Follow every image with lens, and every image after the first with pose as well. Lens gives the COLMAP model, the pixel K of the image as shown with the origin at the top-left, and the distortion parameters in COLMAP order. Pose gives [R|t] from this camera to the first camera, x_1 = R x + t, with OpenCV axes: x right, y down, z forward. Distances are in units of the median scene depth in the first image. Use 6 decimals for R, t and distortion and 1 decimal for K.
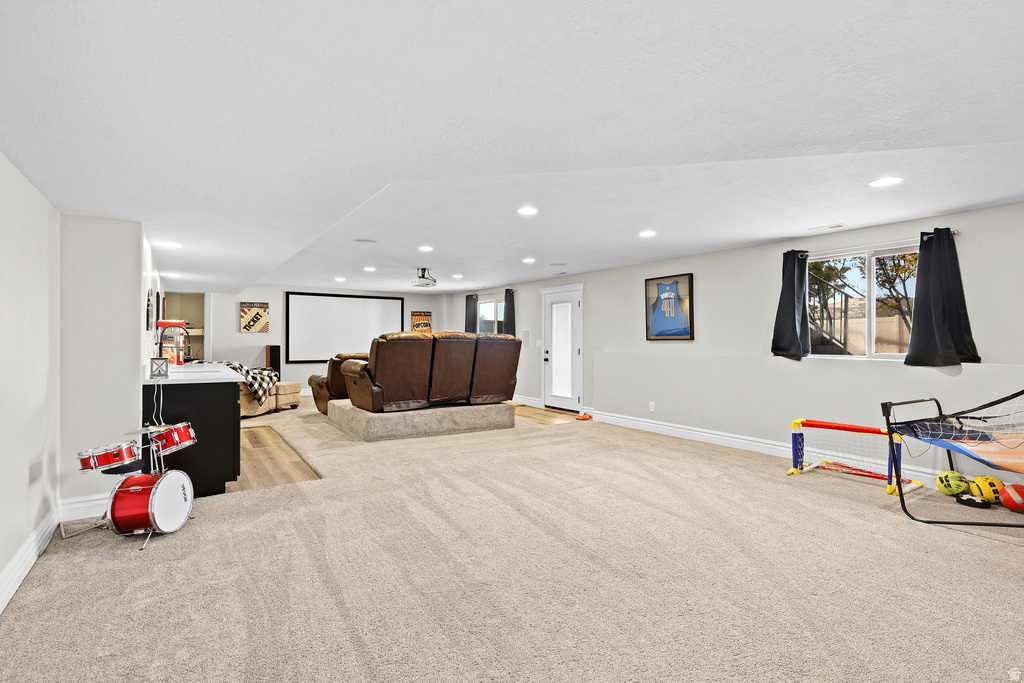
lens RADIAL K [[504.4, 0, 507.5], [0, 504.4, 340.0], [0, 0, 1]] dist [-0.002886, -0.000582]
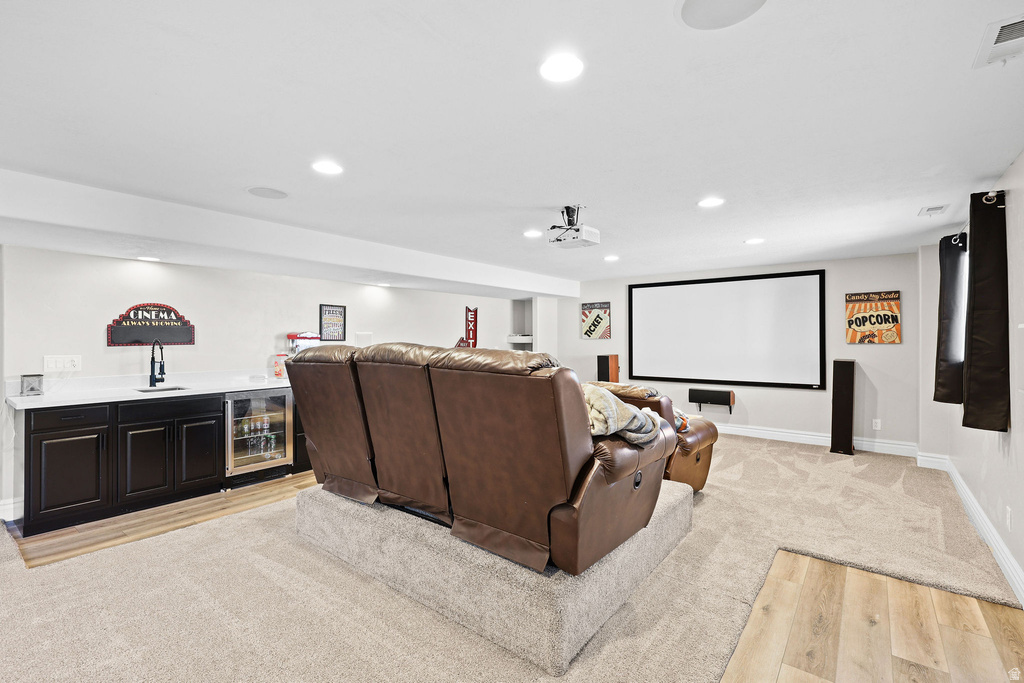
lens RADIAL K [[463.8, 0, 508.6], [0, 463.8, 337.8], [0, 0, 1]] dist [0.009588, -0.004653]
pose [[0.307222, -0.006224, -0.951618, 0.183201], [0.003251, 0.999980, -0.005491, -0.012895], [0.951632, -0.001407, 0.307236, 0.626578]]
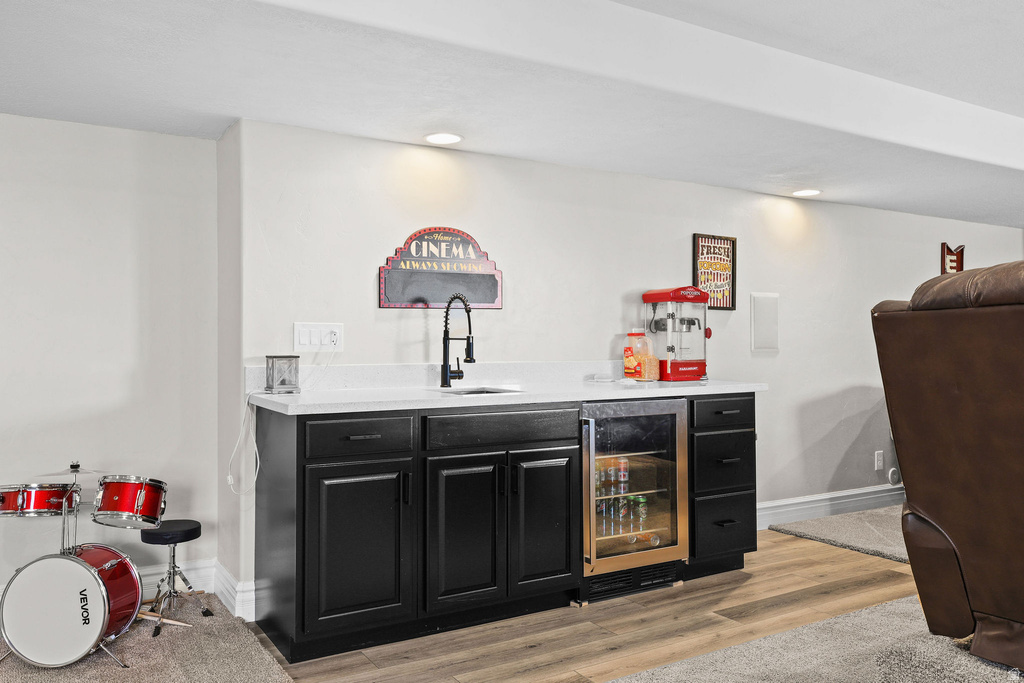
lens RADIAL K [[790.7, 0, 510.0], [0, 790.7, 337.4], [0, 0, 1]] dist [0.000903, 0.001063]
pose [[-0.053998, -0.011040, -0.998480, 0.107465], [0.001927, 0.999936, -0.011160, -0.000347], [0.998539, -0.002527, -0.053973, 0.553415]]
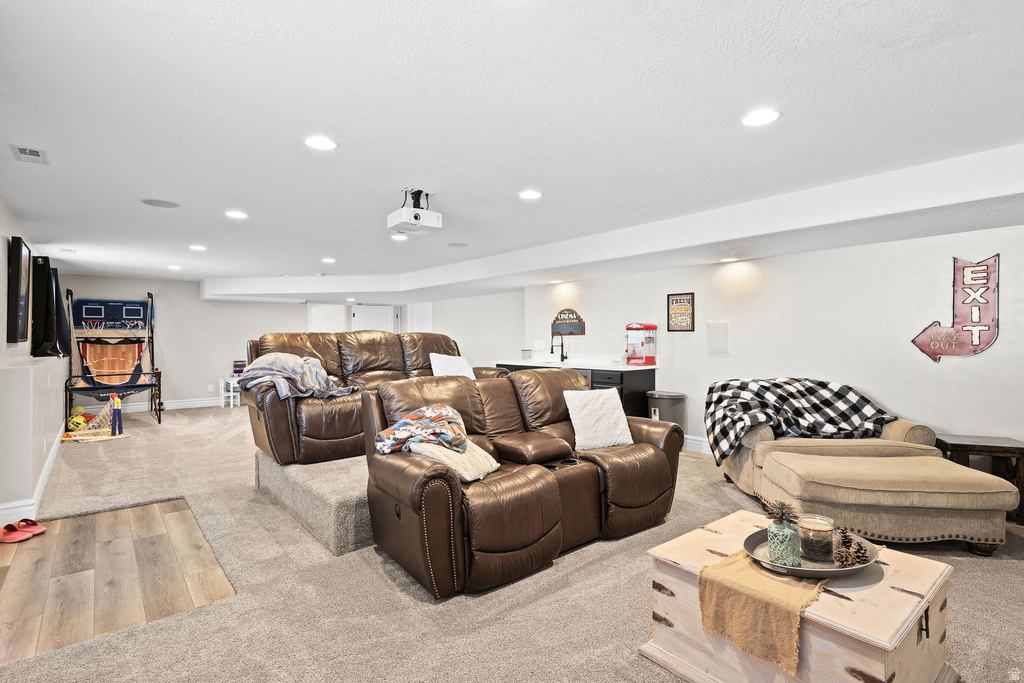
lens RADIAL K [[504.4, 0, 507.6], [0, 504.4, 343.6], [0, 0, 1]] dist [-0.002886, -0.000582]
pose [[-0.996305, -0.001414, -0.085879, -0.024022], [-0.001921, 0.999981, 0.005827, -0.006520], [0.085869, 0.005971, -0.996289, 0.936063]]
